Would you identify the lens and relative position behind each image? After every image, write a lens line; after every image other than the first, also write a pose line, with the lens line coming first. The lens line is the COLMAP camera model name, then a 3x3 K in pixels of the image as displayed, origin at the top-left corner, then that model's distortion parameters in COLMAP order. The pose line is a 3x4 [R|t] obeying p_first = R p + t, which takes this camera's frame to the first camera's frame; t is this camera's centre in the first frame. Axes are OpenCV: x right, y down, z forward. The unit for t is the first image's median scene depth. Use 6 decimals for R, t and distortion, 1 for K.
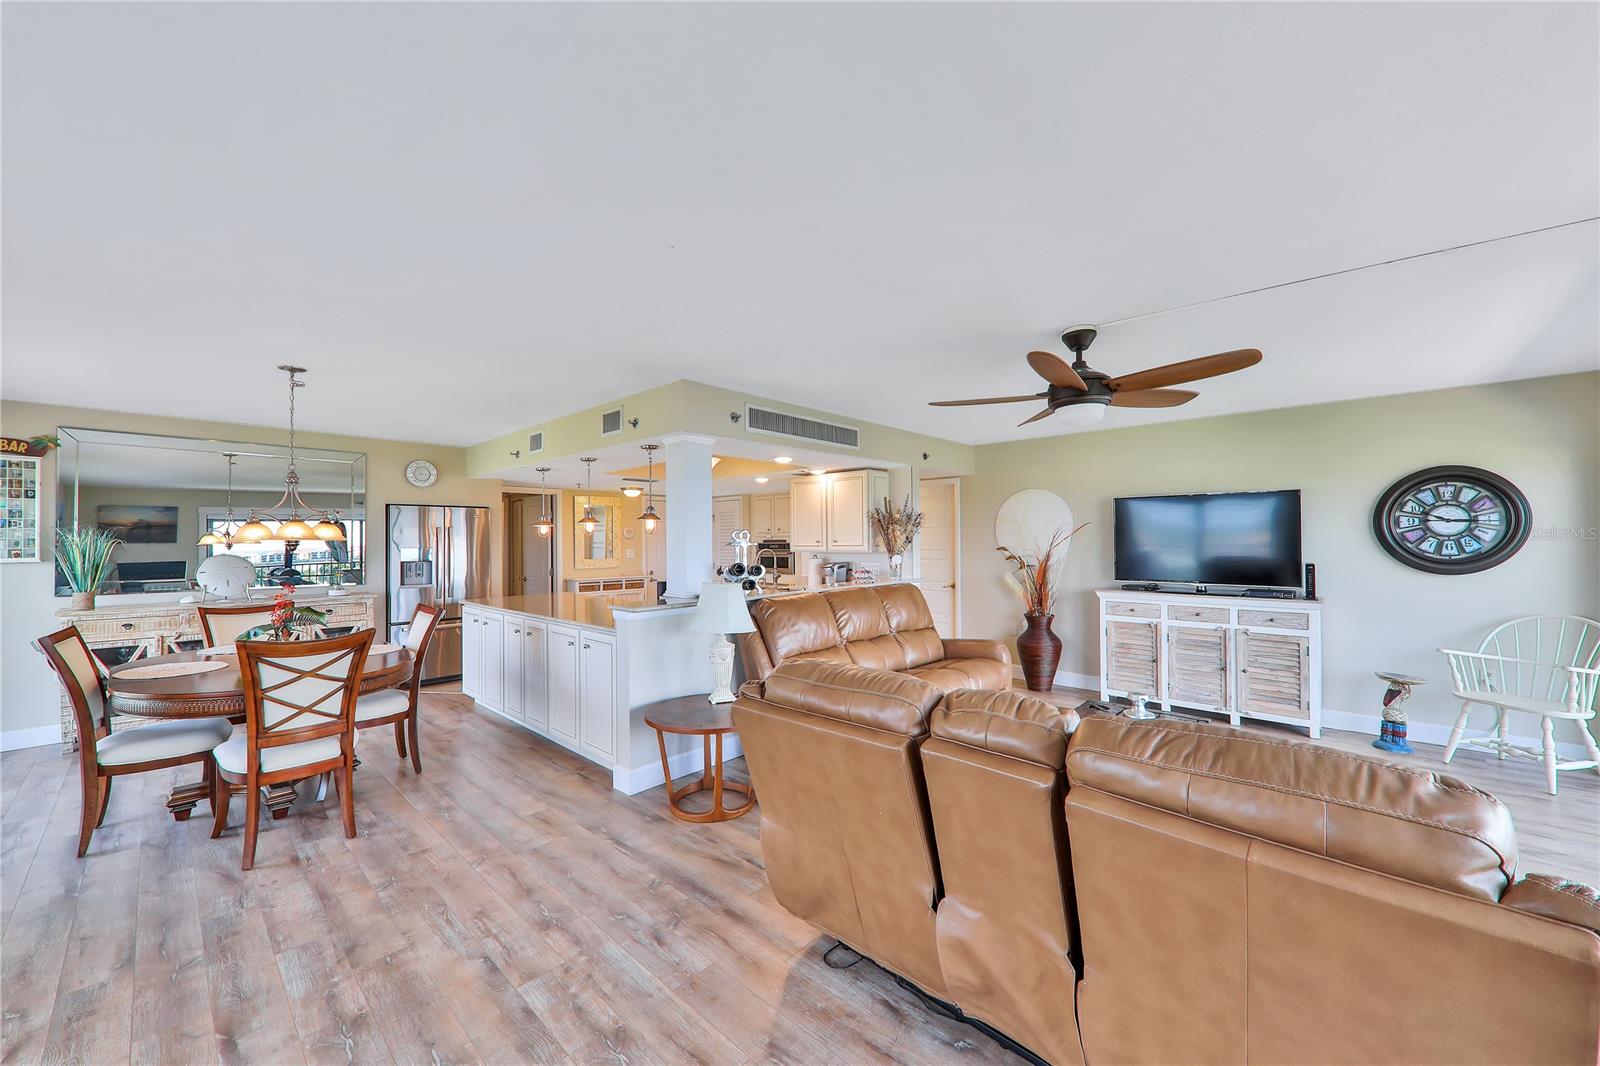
lens RADIAL K [[602.8, 0, 800.0], [0, 602.8, 533.0], [0, 0, 1]] dist [0.011566, -0.006576]
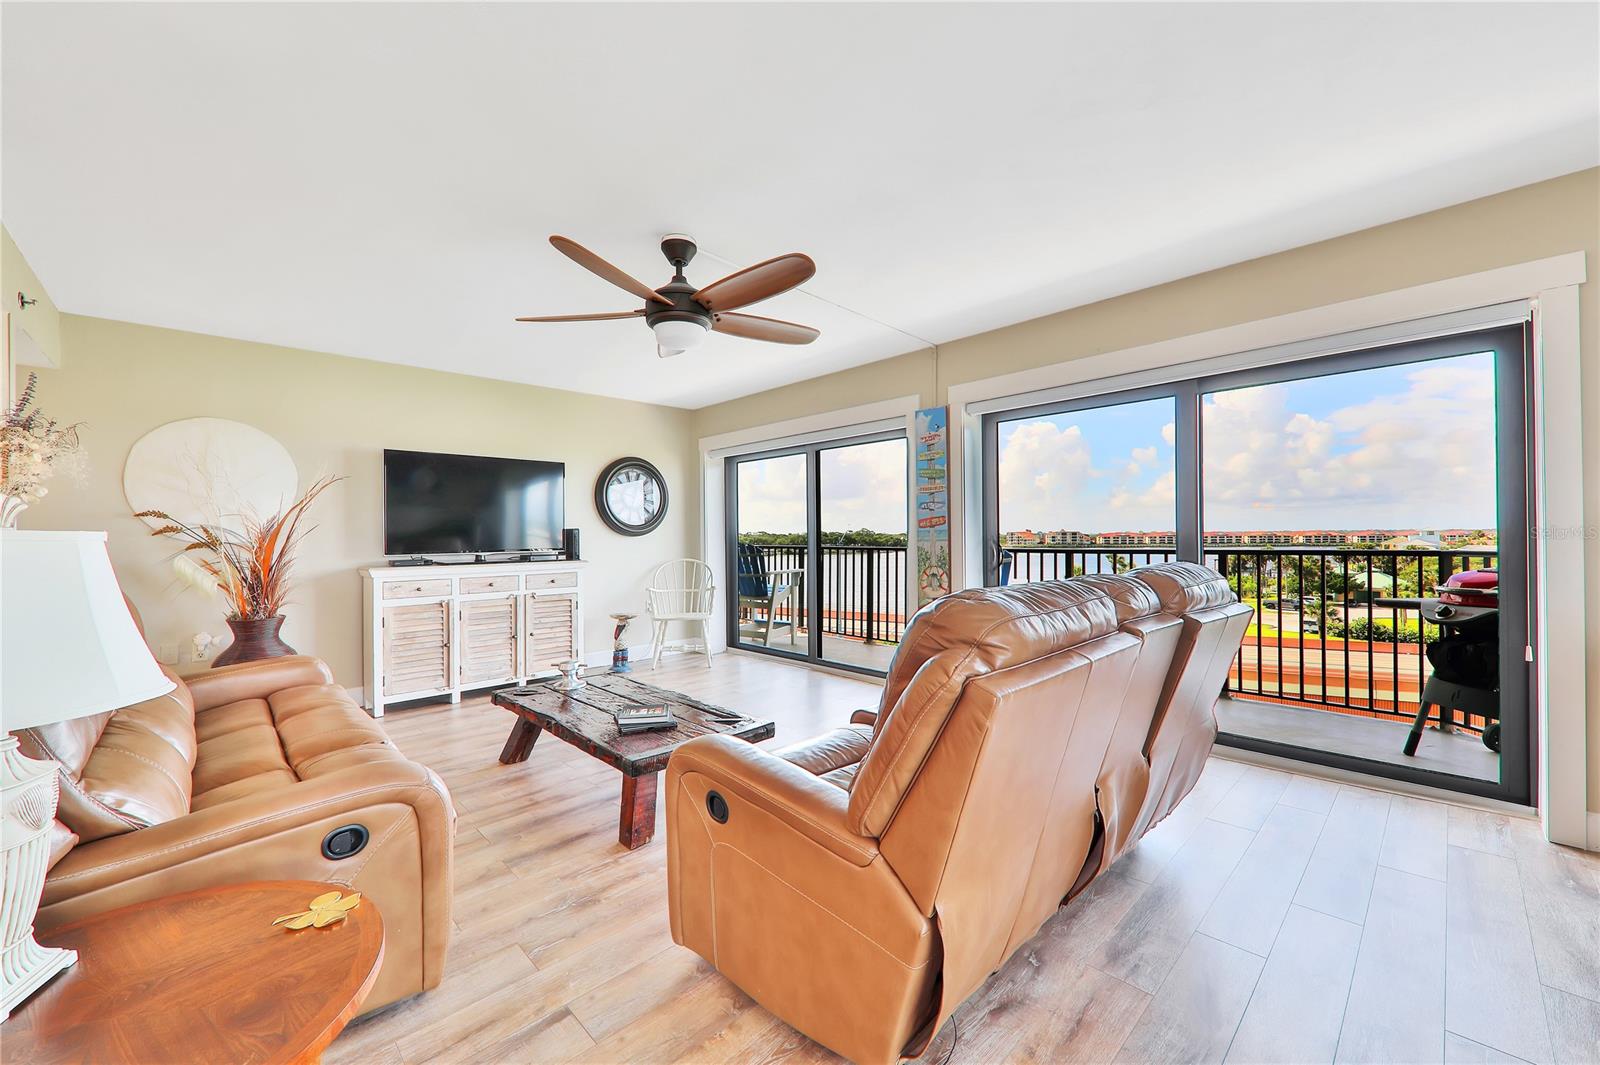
lens RADIAL K [[619.6, 0, 795.4], [0, 619.6, 533.7], [0, 0, 1]] dist [-0.001981, -0.000887]
pose [[0.057803, 0.006116, 0.998309, -0.301523], [0.001356, 0.999980, -0.006205, 0.071609], [-0.998327, 0.001712, 0.057793, 0.539945]]
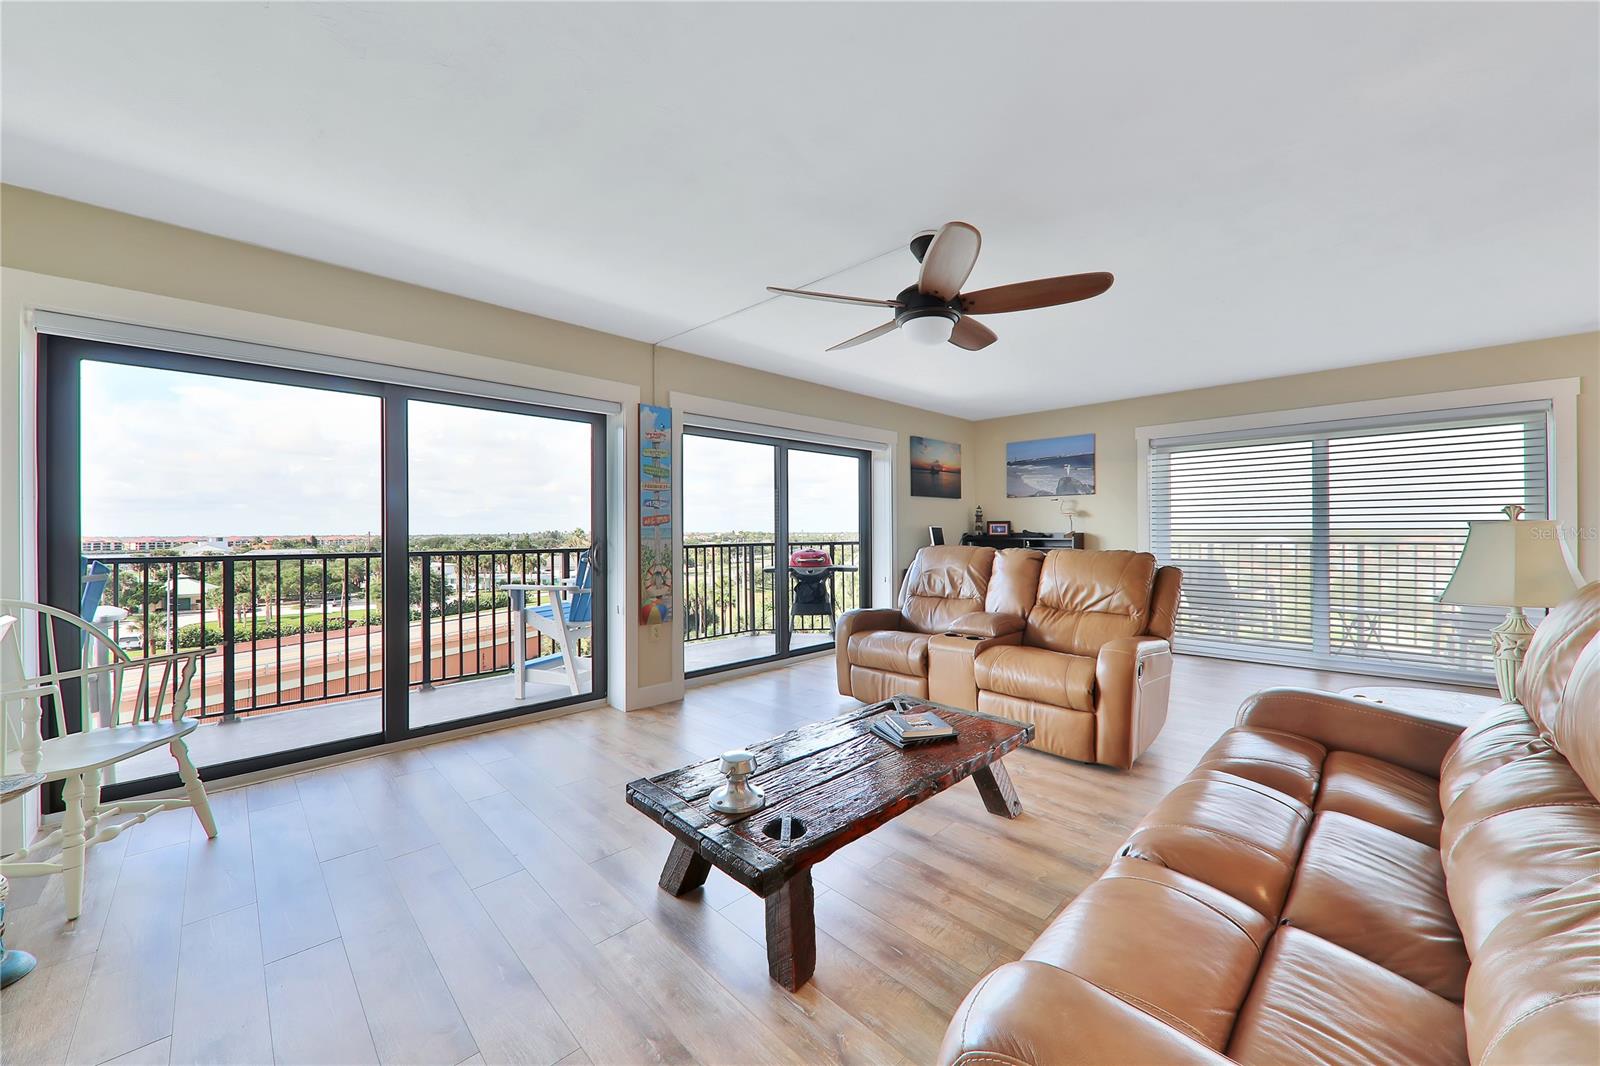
lens RADIAL K [[591.8, 0, 800.0], [0, 591.8, 535.0], [0, 0, 1]] dist [0.001342, 0.000108]
pose [[-0.998489, 0.007388, 0.054460, 0.406063], [0.007068, 0.999957, -0.006065, 0.078041], [-0.054503, -0.005671, -0.998498, 1.294277]]
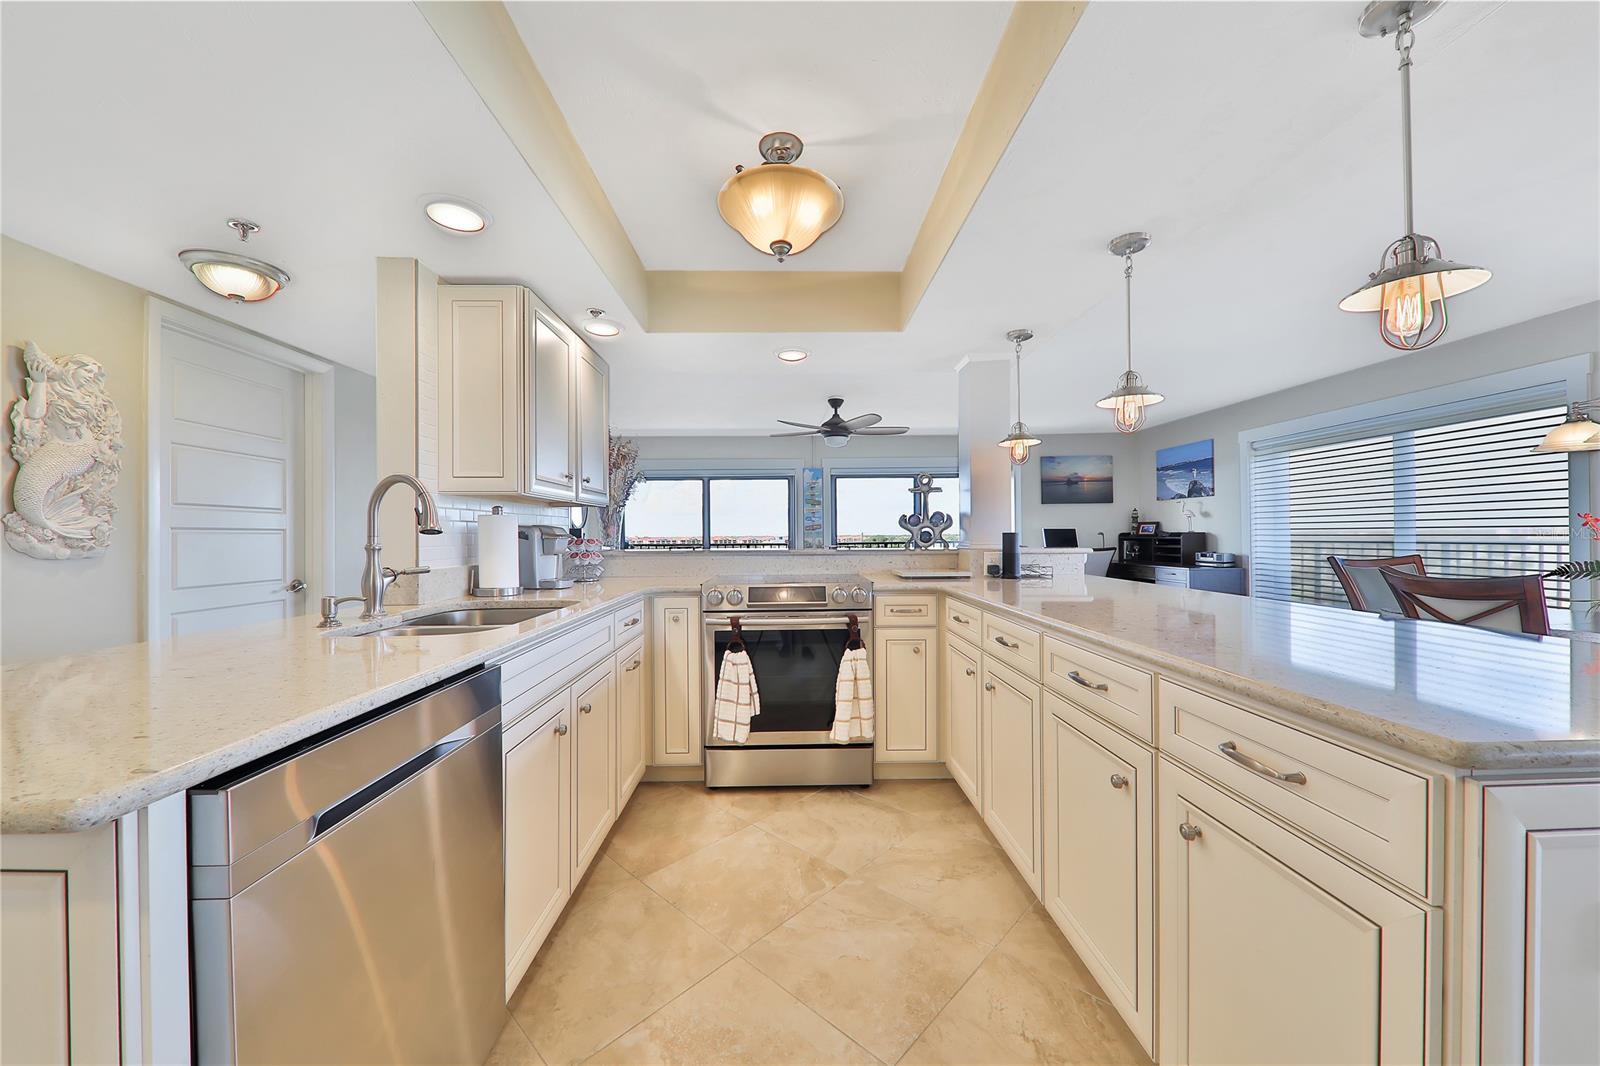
lens RADIAL K [[581.7, 0, 794.7], [0, 581.7, 538.4], [0, 0, 1]] dist [-0.000702, -0.000013]
pose [[-0.695567, 0.005747, 0.718438, -0.533999], [0.004205, 0.999983, -0.003929, 0.085985], [-0.718449, 0.000288, -0.695580, 1.631433]]
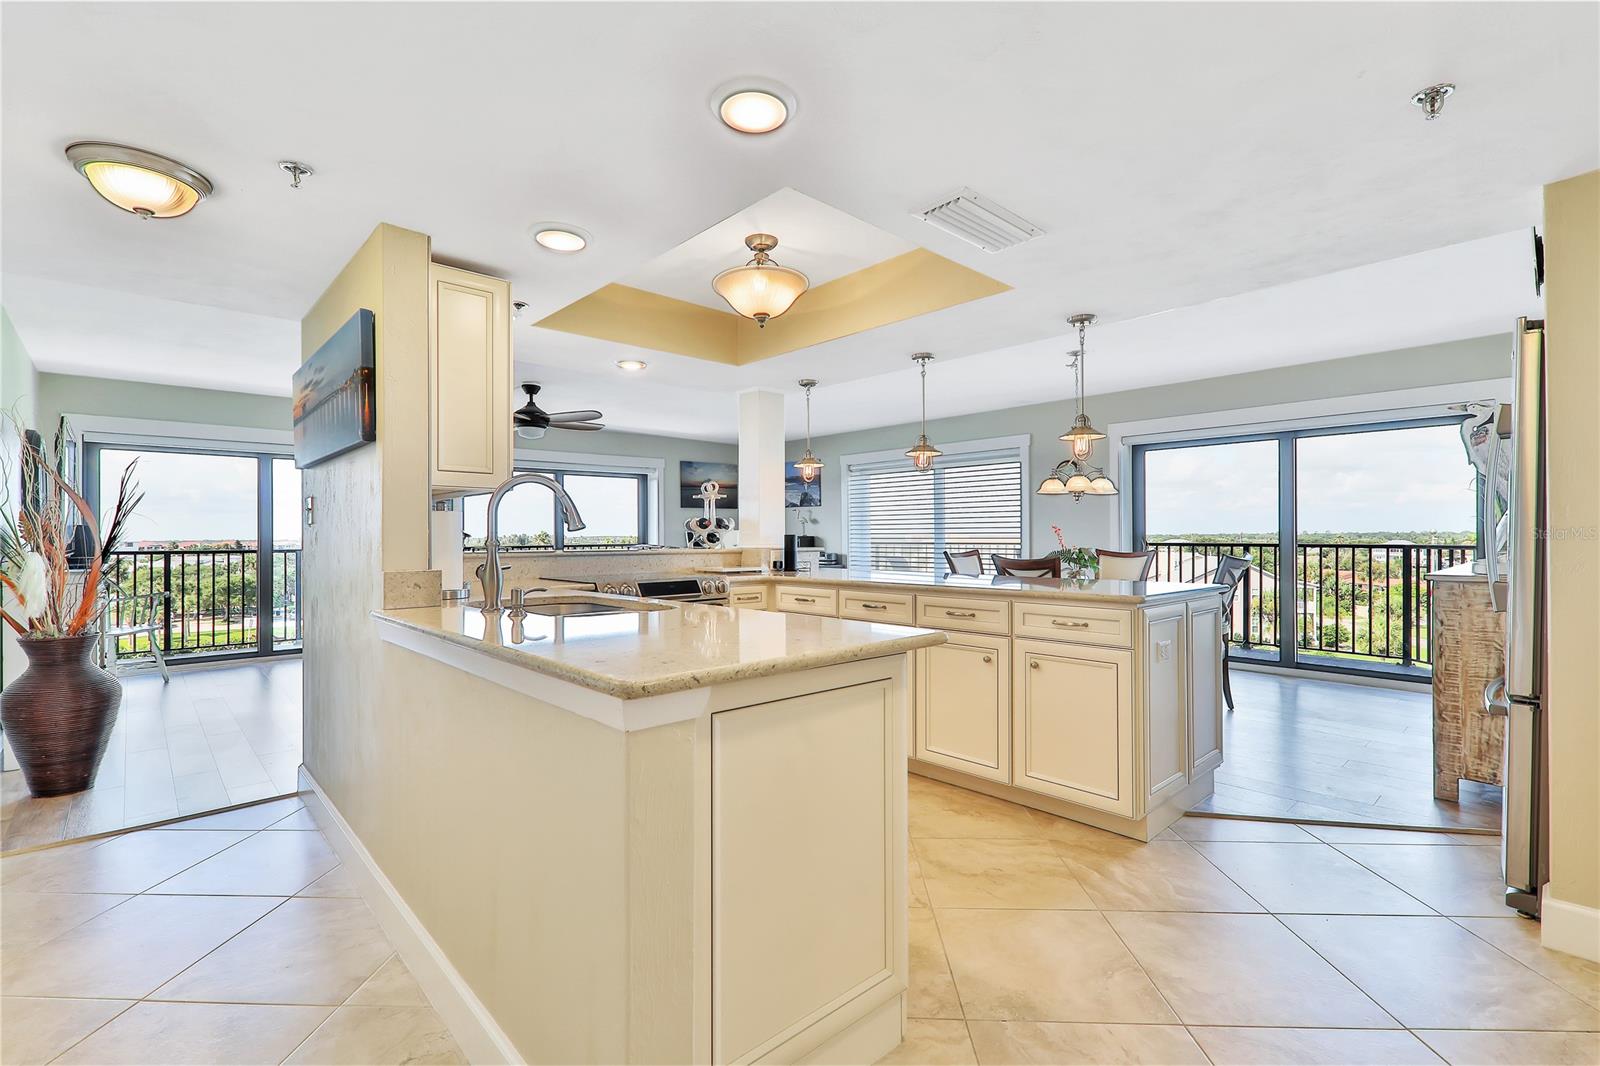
lens RADIAL K [[708.8, 0, 799.4], [0, 708.8, 537.4], [0, 0, 1]] dist [-0.004800, -0.000189]
pose [[-0.997511, 0.008895, 0.069952, -0.303048], [0.008363, 0.999934, -0.007893, 0.089825], [-0.070017, -0.007289, -0.997519, 2.023285]]
